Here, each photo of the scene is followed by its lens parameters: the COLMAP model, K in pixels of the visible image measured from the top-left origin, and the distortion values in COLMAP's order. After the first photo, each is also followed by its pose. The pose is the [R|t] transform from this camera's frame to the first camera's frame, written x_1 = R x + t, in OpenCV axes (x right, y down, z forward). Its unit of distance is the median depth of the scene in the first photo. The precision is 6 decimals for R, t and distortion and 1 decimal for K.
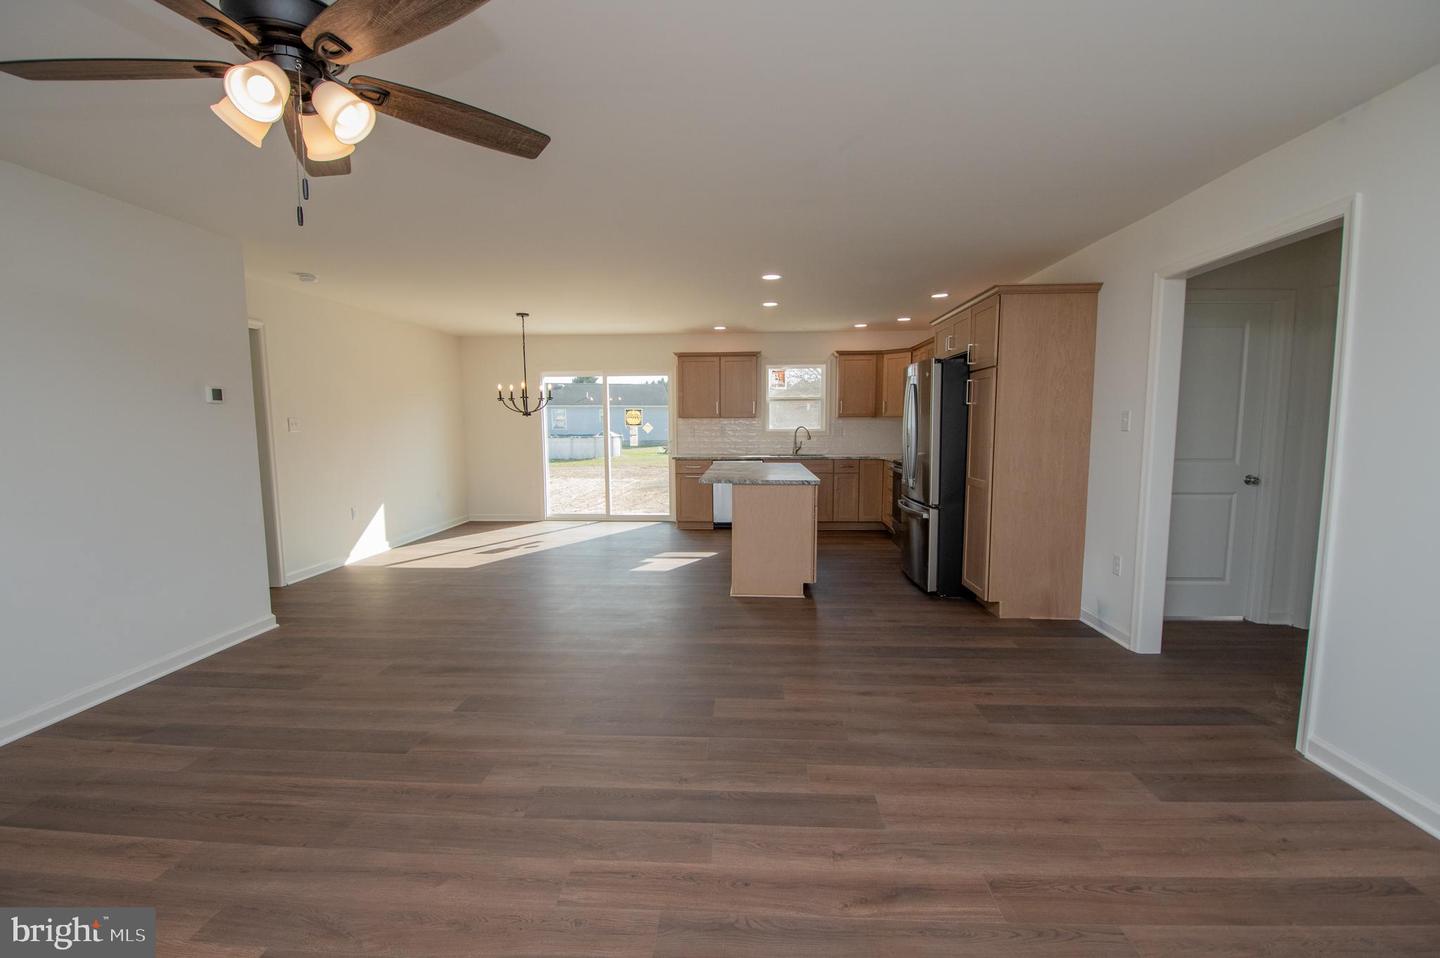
lens RADIAL K [[623.8, 0, 715.1], [0, 623.8, 488.5], [0, 0, 1]] dist [0.015829, -0.021032]
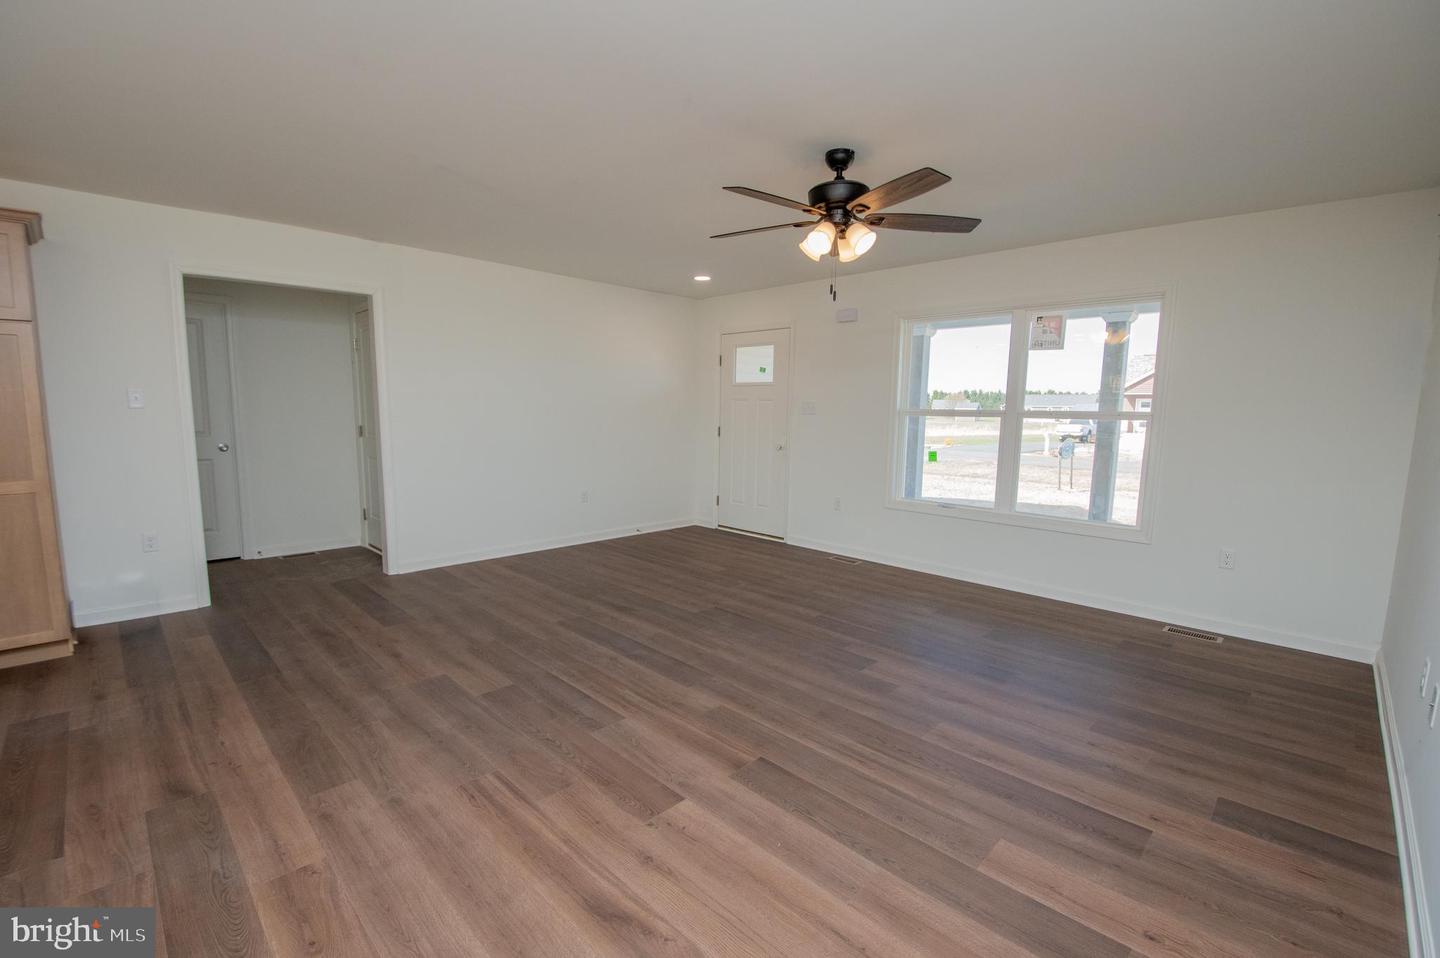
lens RADIAL K [[623.8, 0, 715.1], [0, 623.8, 488.5], [0, 0, 1]] dist [0.015829, -0.021032]
pose [[-0.749104, -0.089322, 0.656402, -0.347067], [0.062006, 0.977064, 0.203720, -0.055628], [-0.659544, 0.193308, -0.726384, 0.559922]]
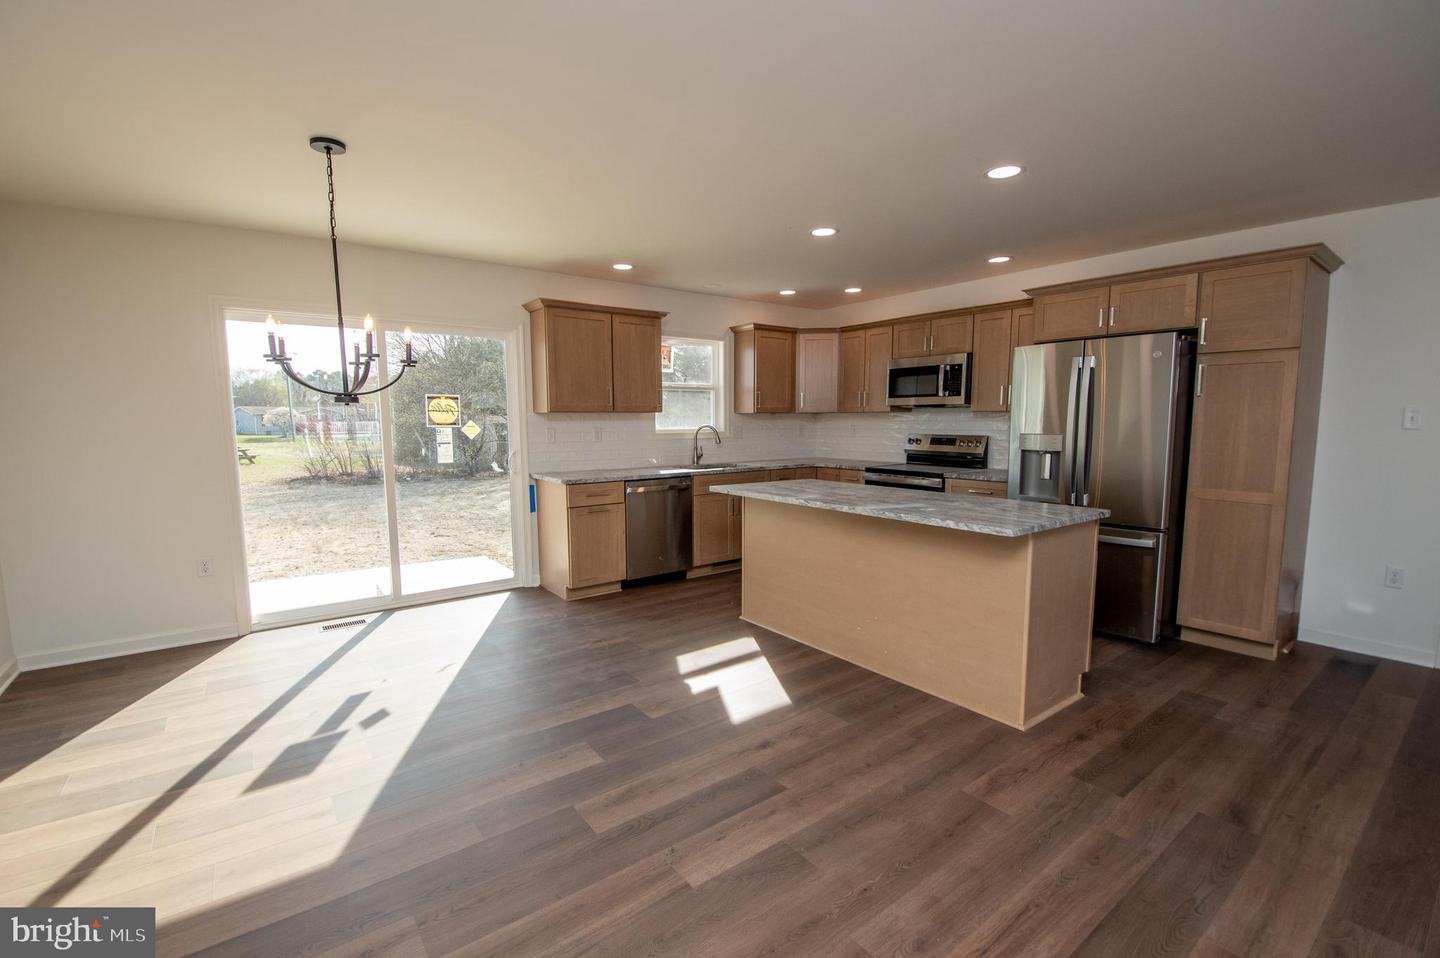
lens RADIAL K [[623.8, 0, 715.1], [0, 623.8, 488.5], [0, 0, 1]] dist [0.015829, -0.021032]
pose [[0.761466, -0.071272, 0.644275, -0.340397], [0.068782, 0.997209, 0.029023, -0.050648], [-0.644545, 0.022215, 0.764243, 0.478028]]
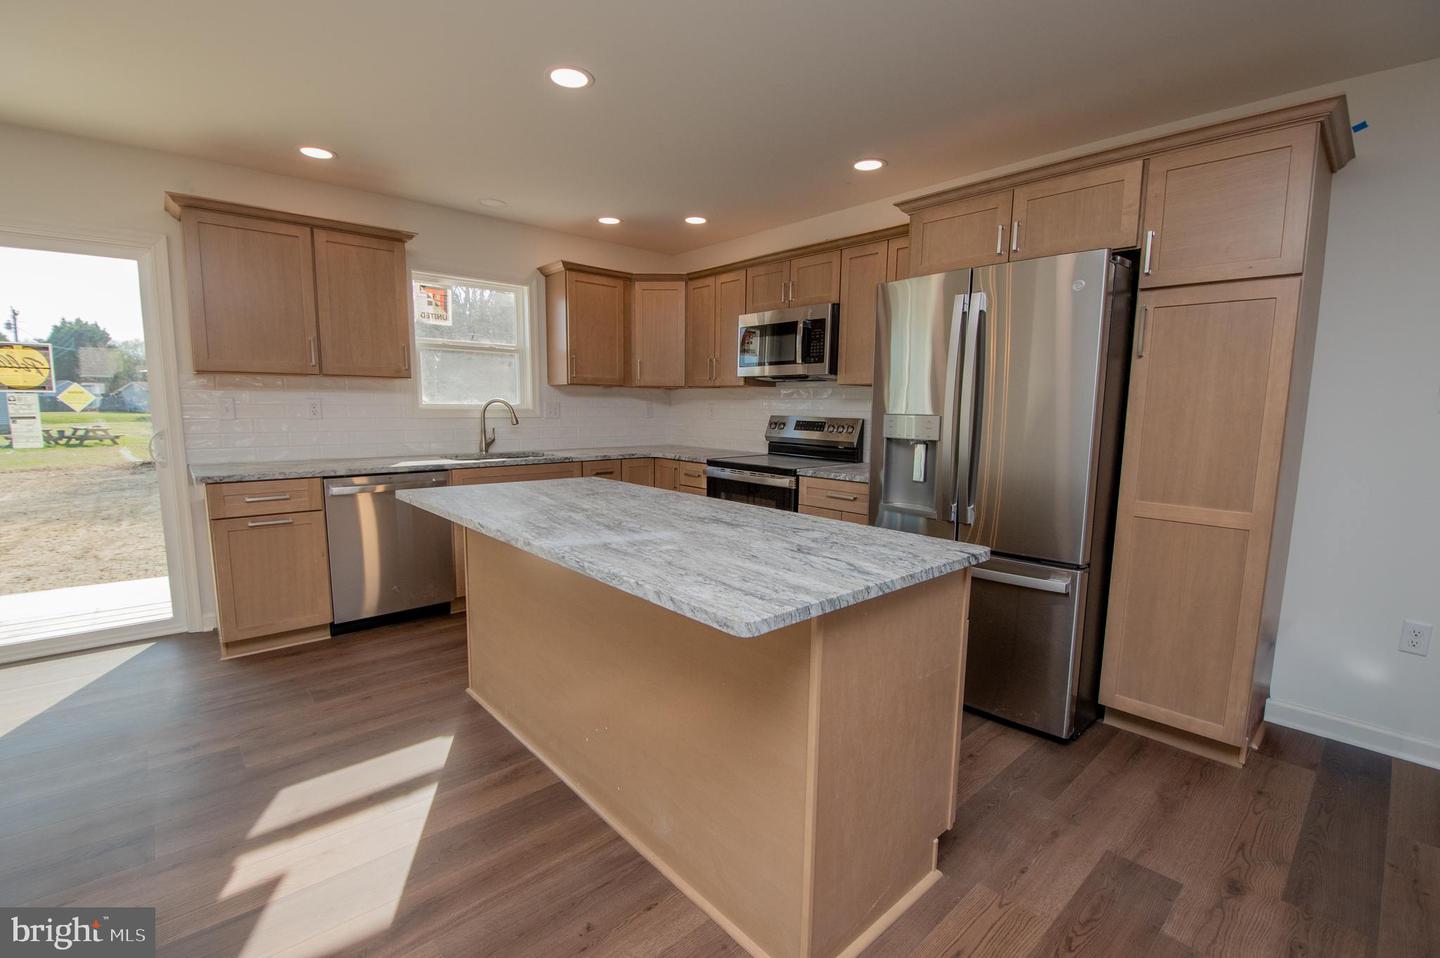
lens RADIAL K [[623.8, 0, 715.1], [0, 623.8, 488.5], [0, 0, 1]] dist [0.015829, -0.021032]
pose [[0.703016, -0.082264, 0.706400, -0.116411], [0.059351, 0.996609, 0.056993, -0.047257], [-0.708693, 0.001859, 0.705514, 0.533715]]
